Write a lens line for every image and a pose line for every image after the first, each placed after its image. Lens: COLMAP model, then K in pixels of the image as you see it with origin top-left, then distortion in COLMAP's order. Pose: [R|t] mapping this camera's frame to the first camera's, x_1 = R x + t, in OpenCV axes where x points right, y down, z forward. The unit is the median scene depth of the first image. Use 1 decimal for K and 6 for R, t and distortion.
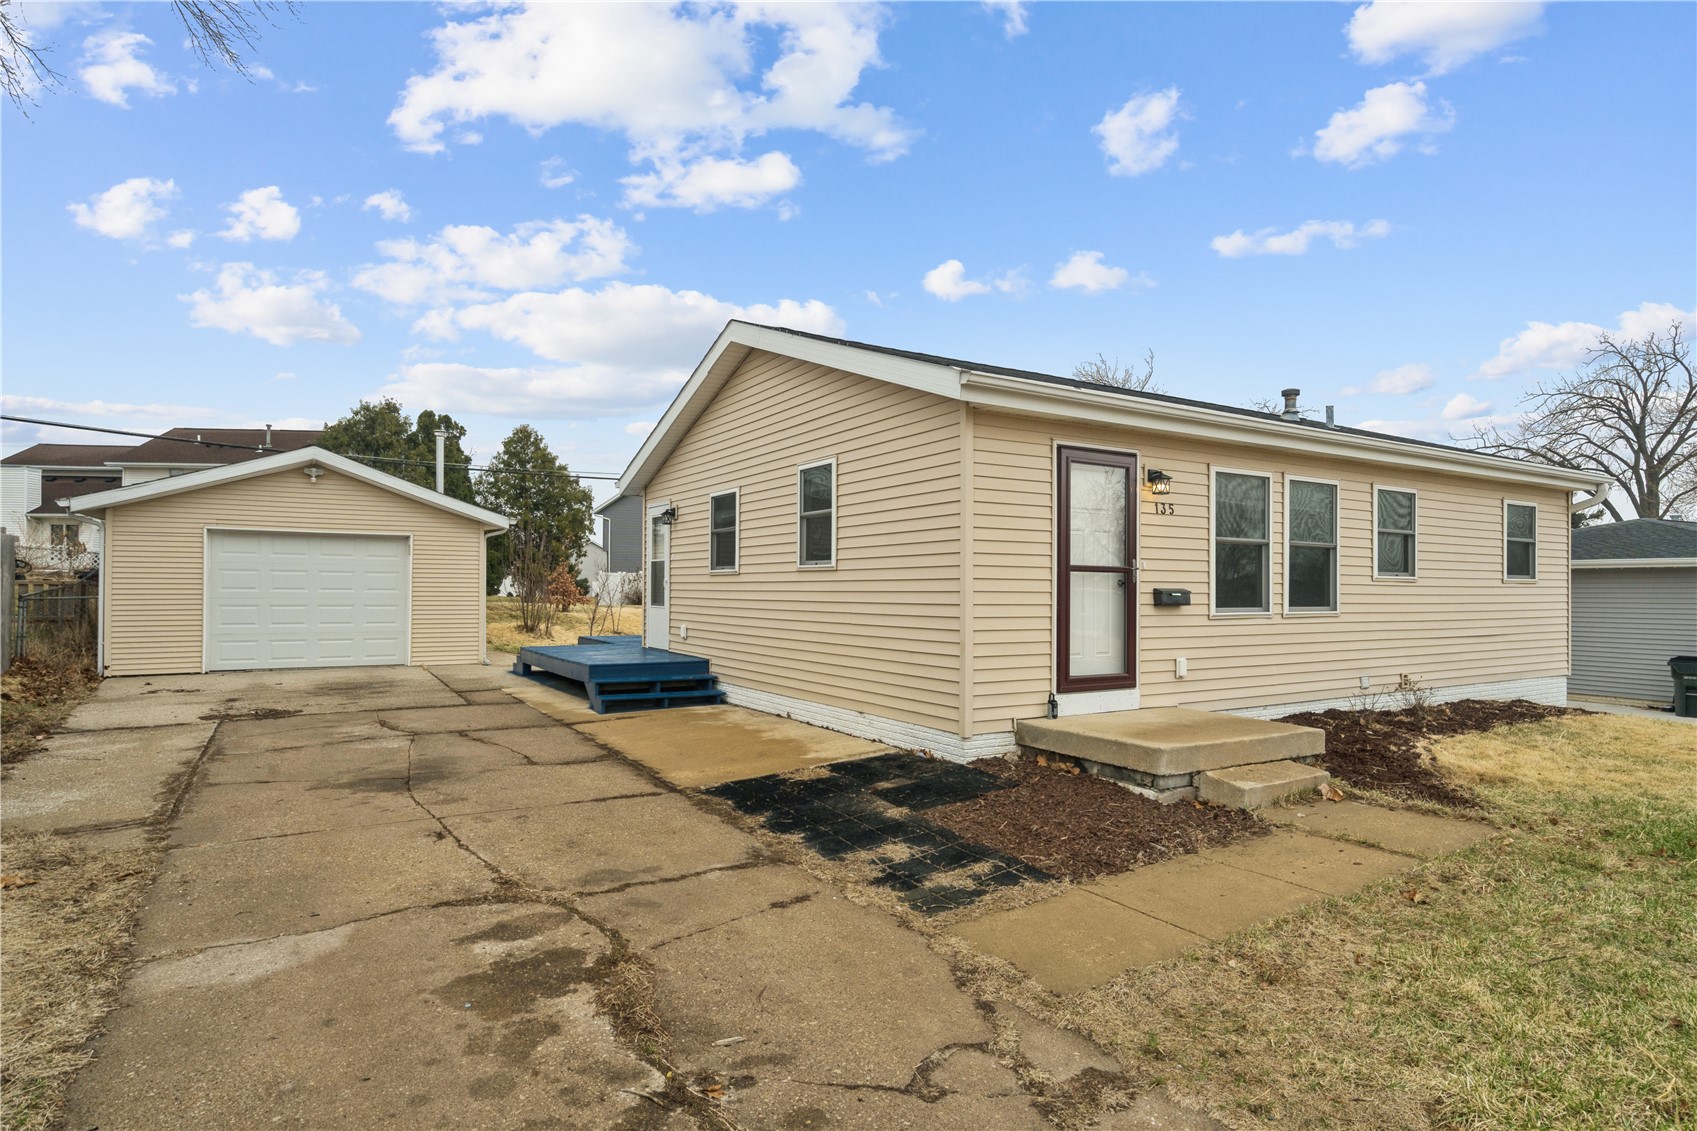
lens RADIAL K [[929.7, 0, 848.5], [0, 929.7, 565.5], [0, 0, 1]] dist [-0.002681, 0.032080]
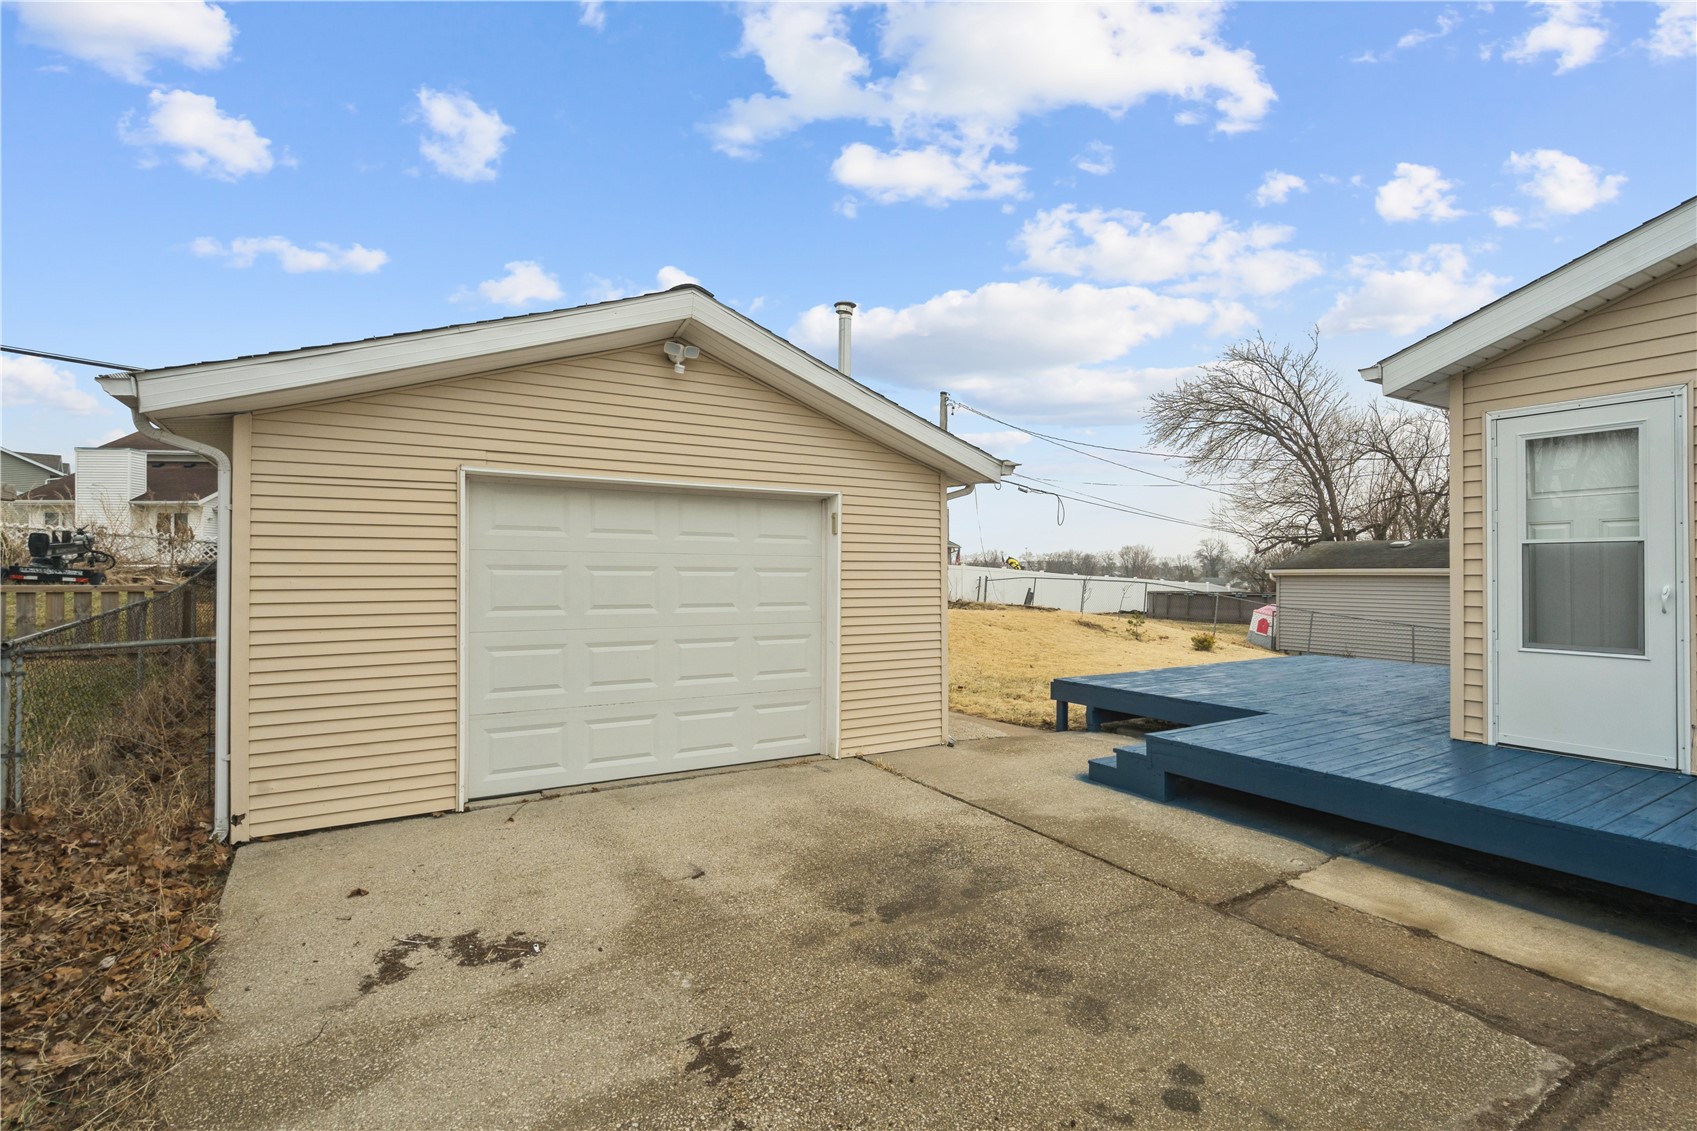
lens RADIAL K [[792.5, 0, 879.3], [0, 792.5, 553.8], [0, 0, 1]] dist [0.018819, 0.000080]
pose [[0.999727, -0.007290, 0.022201, -0.205484], [0.007279, 0.999973, 0.000557, -0.000097], [-0.022204, -0.000395, 0.999753, 0.256369]]
